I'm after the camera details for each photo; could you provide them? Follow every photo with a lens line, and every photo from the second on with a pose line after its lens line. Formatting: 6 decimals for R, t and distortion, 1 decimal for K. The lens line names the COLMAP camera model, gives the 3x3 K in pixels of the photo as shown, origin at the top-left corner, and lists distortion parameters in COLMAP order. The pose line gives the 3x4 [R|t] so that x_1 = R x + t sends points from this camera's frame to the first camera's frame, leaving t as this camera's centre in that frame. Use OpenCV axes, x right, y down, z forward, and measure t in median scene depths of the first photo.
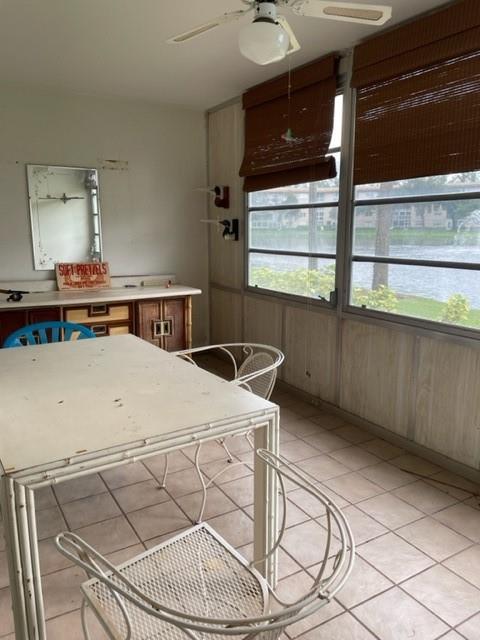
lens RADIAL K [[486.1, 0, 240.3], [0, 486.1, 315.6], [0, 0, 1]] dist [0.110064, -0.131771]
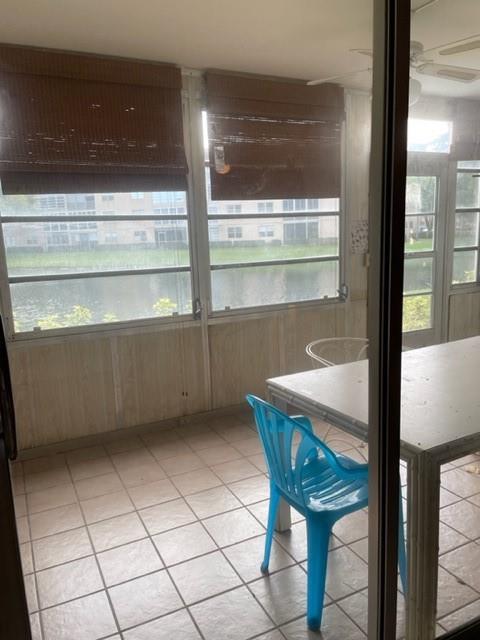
lens RADIAL K [[486.1, 0, 240.3], [0, 486.1, 315.6], [0, 0, 1]] dist [0.110064, -0.131771]
pose [[0.087100, -0.169571, 0.981661, -0.852985], [0.214771, 0.965430, 0.147711, -0.162704], [-0.972773, 0.197967, 0.120508, 0.847914]]
